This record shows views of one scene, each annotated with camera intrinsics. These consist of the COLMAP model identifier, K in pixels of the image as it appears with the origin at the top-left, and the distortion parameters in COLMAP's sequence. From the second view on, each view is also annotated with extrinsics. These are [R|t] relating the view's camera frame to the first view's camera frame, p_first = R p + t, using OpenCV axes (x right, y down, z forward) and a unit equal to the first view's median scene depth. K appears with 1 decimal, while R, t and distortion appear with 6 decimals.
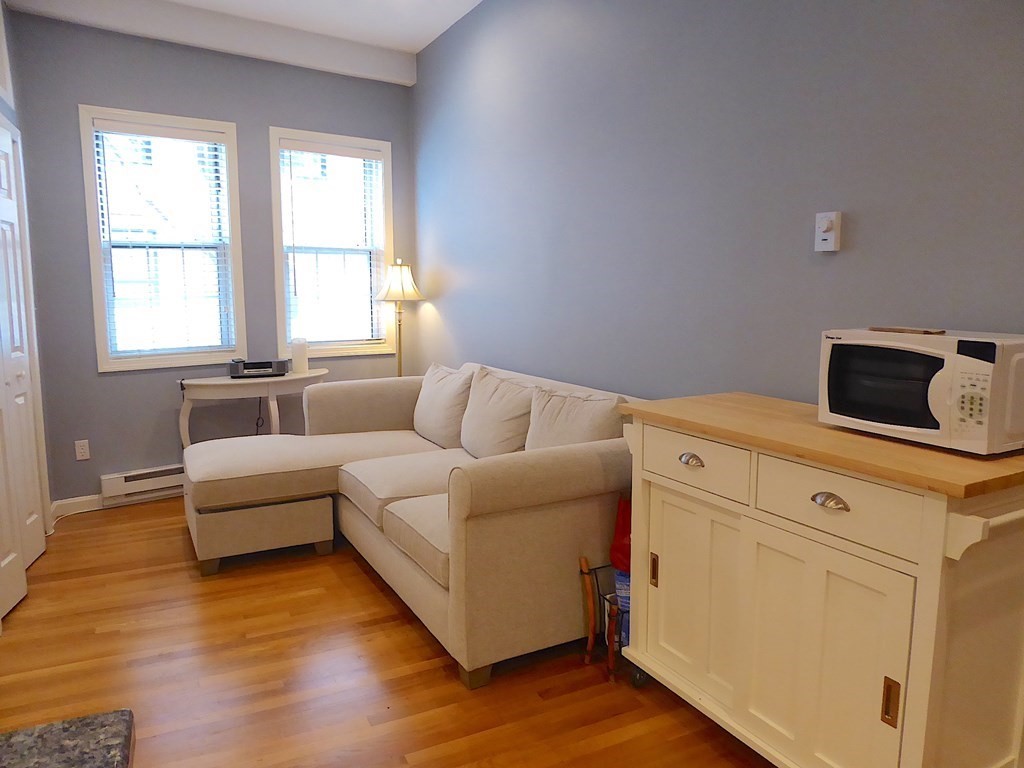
lens RADIAL K [[742.2, 0, 501.2], [0, 742.2, 383.4], [0, 0, 1]] dist [-0.009073, 0.003123]
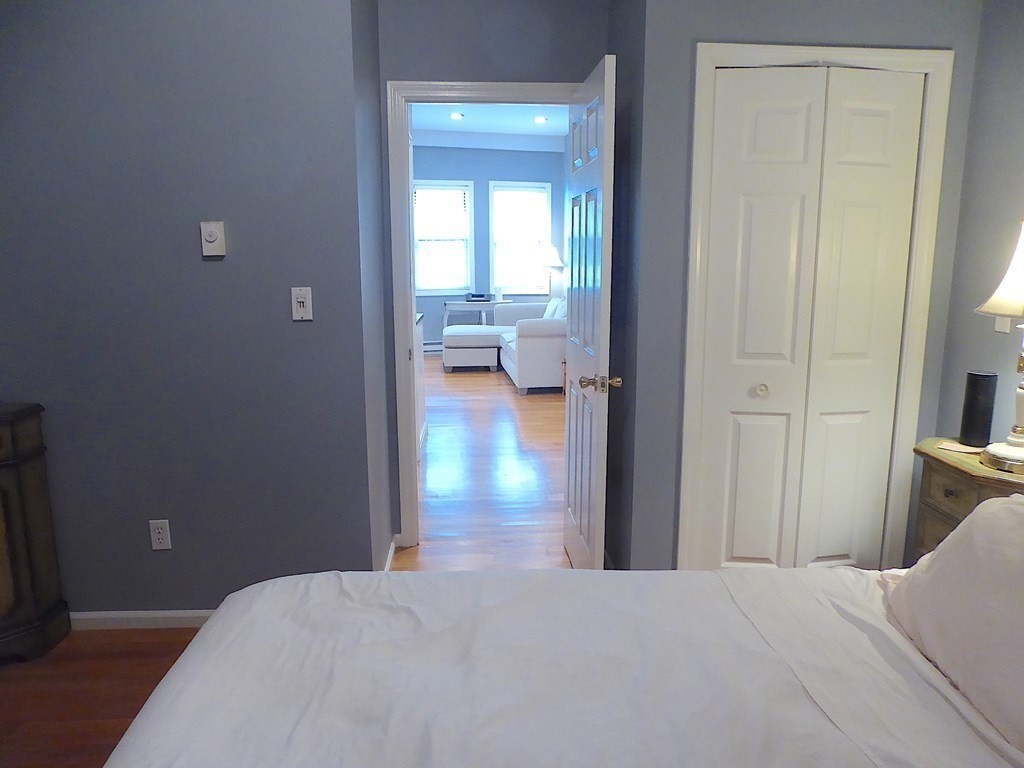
lens RADIAL K [[742.2, 0, 514.6], [0, 742.2, 385.3], [0, 0, 1]] dist [-0.009073, 0.003123]
pose [[0.941390, 0.063843, -0.331222, 0.501768], [-0.044976, 0.996915, 0.064328, 0.091404], [0.334307, -0.045661, 0.941357, -1.004995]]
